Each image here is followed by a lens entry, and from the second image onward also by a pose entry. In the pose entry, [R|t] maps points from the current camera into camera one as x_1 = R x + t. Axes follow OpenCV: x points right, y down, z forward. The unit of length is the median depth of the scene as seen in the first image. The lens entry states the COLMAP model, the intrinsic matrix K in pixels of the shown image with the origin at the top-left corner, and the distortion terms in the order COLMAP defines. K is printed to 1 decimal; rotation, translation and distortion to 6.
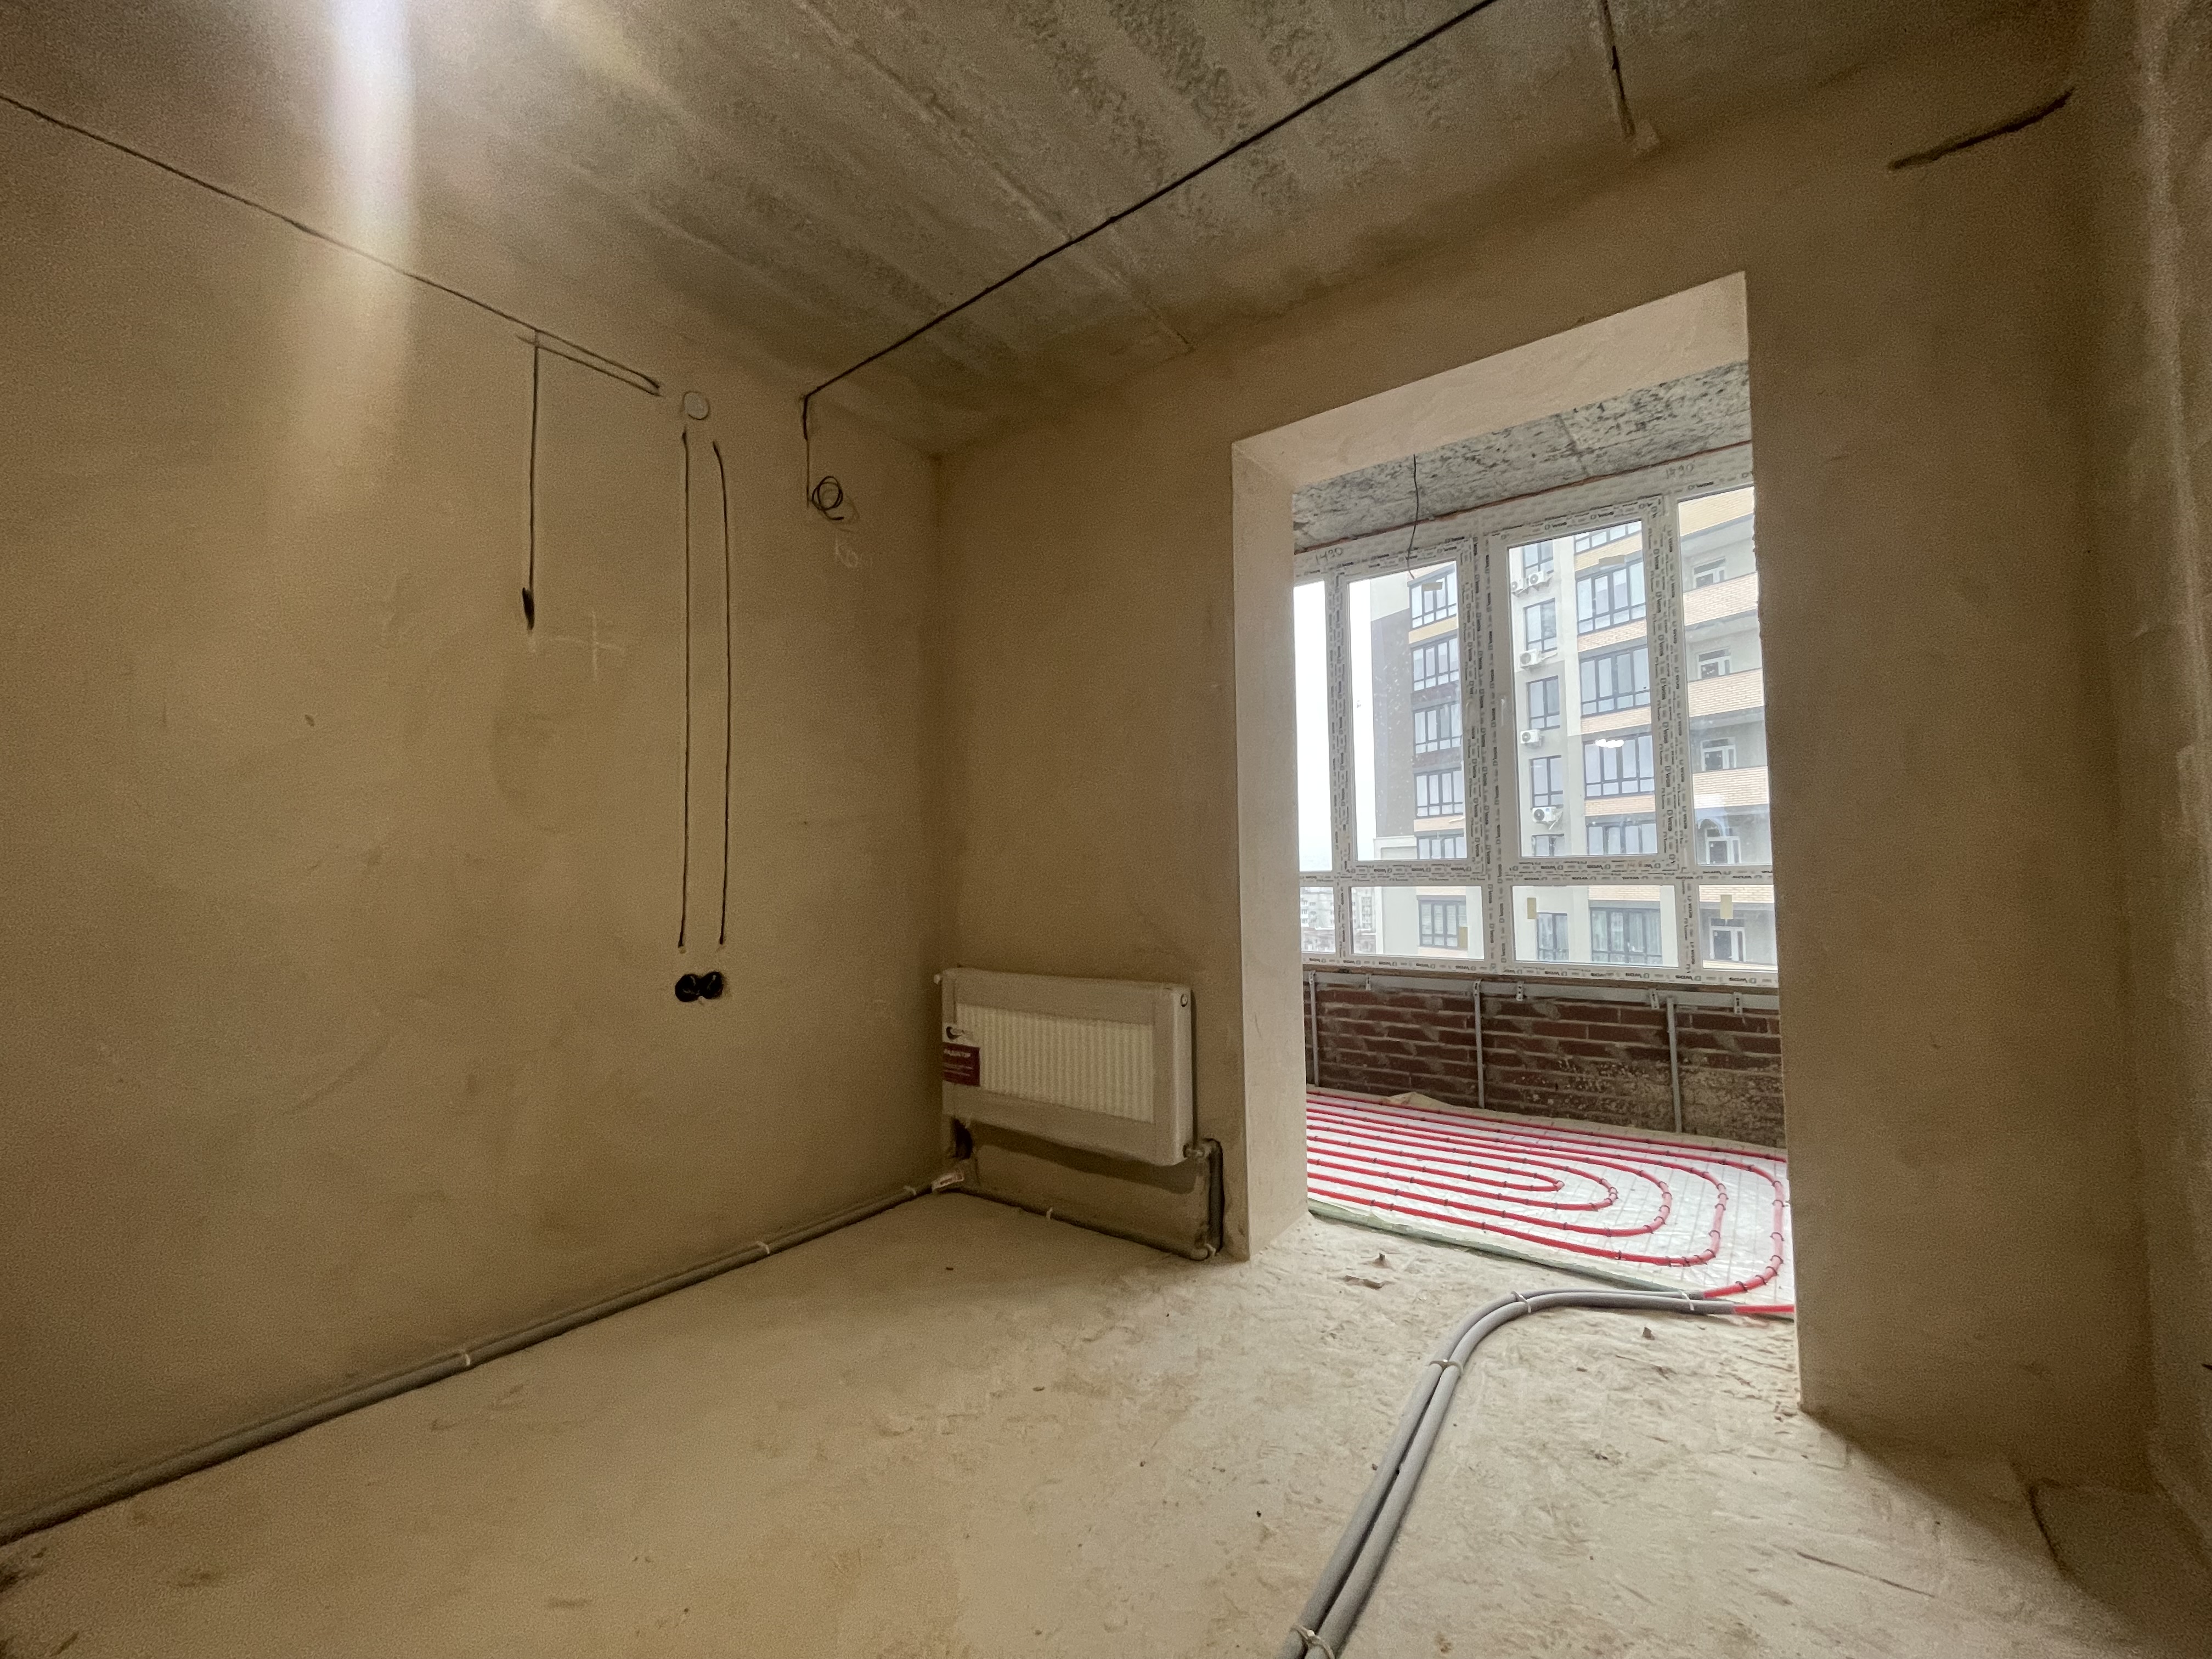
lens RADIAL K [[891.0, 0, 1109.8], [0, 891.0, 828.7], [0, 0, 1]] dist [-0.000922, 0.000113]
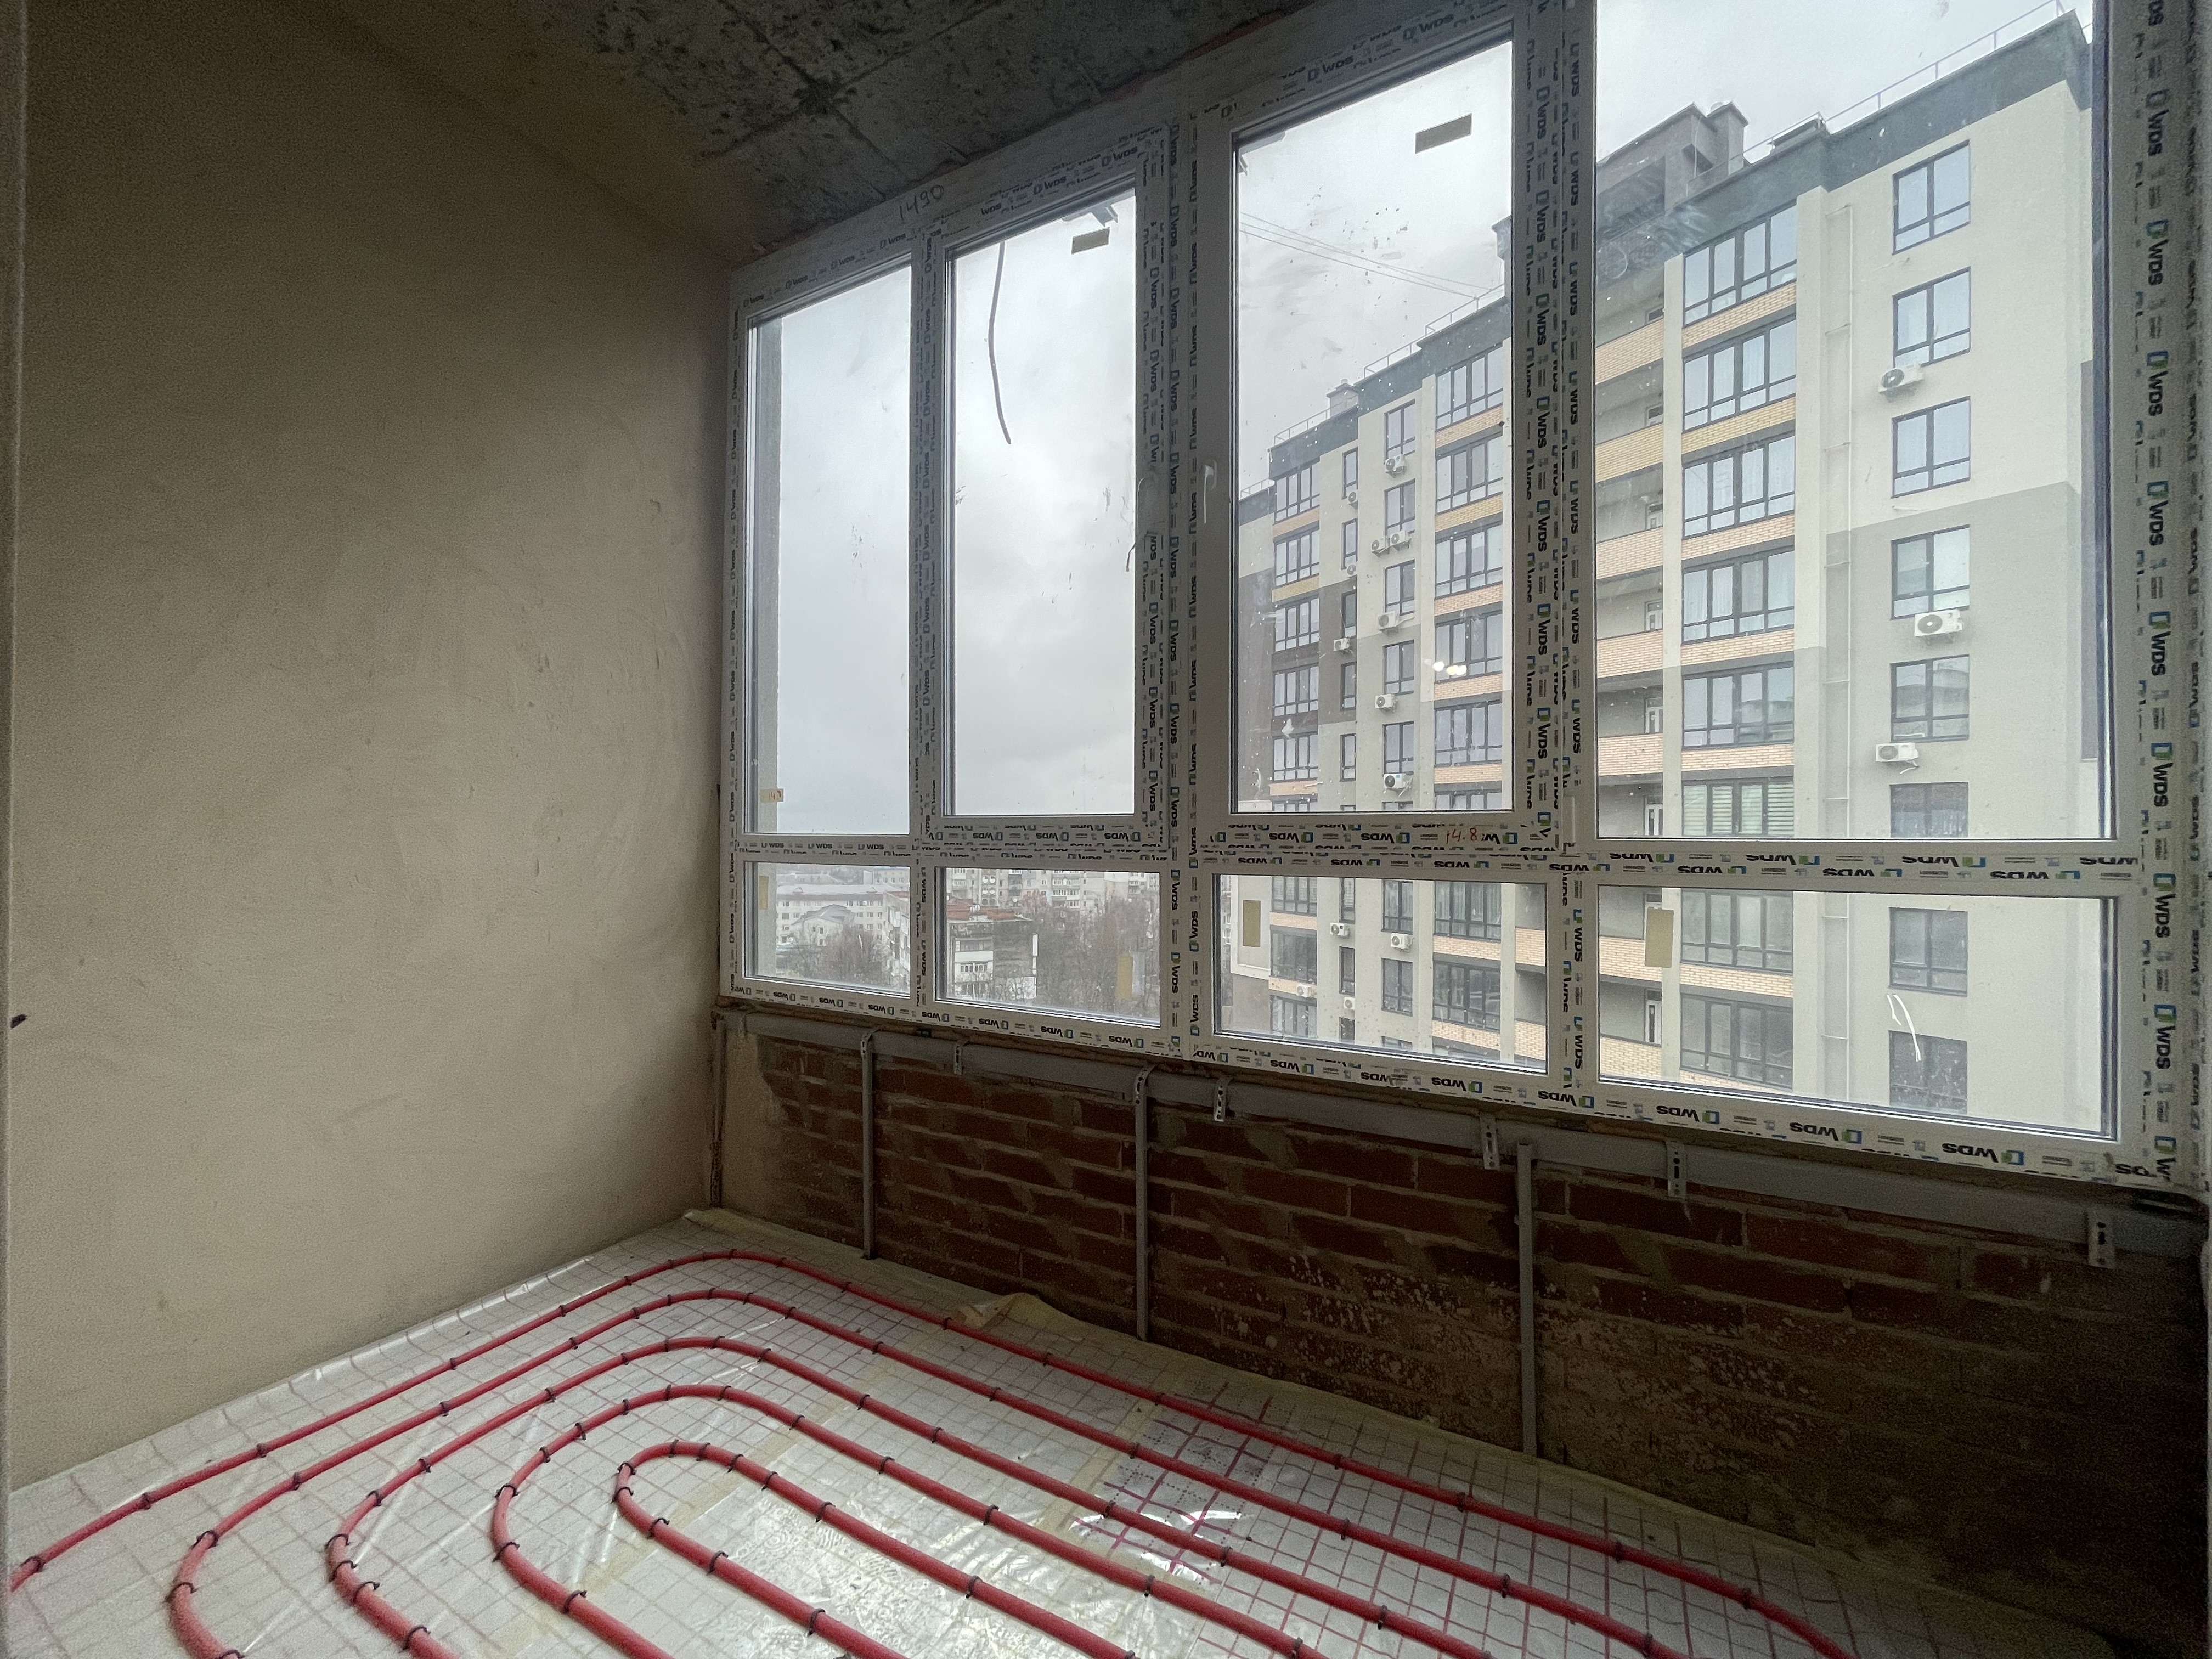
lens RADIAL K [[891.0, 0, 1103.1], [0, 891.0, 832.7], [0, 0, 1]] dist [-0.000922, 0.000113]
pose [[0.991118, 0.017875, 0.131782, 0.327284], [-0.024256, 0.998602, 0.046975, 0.021786], [-0.130758, -0.049754, 0.990165, 0.540892]]
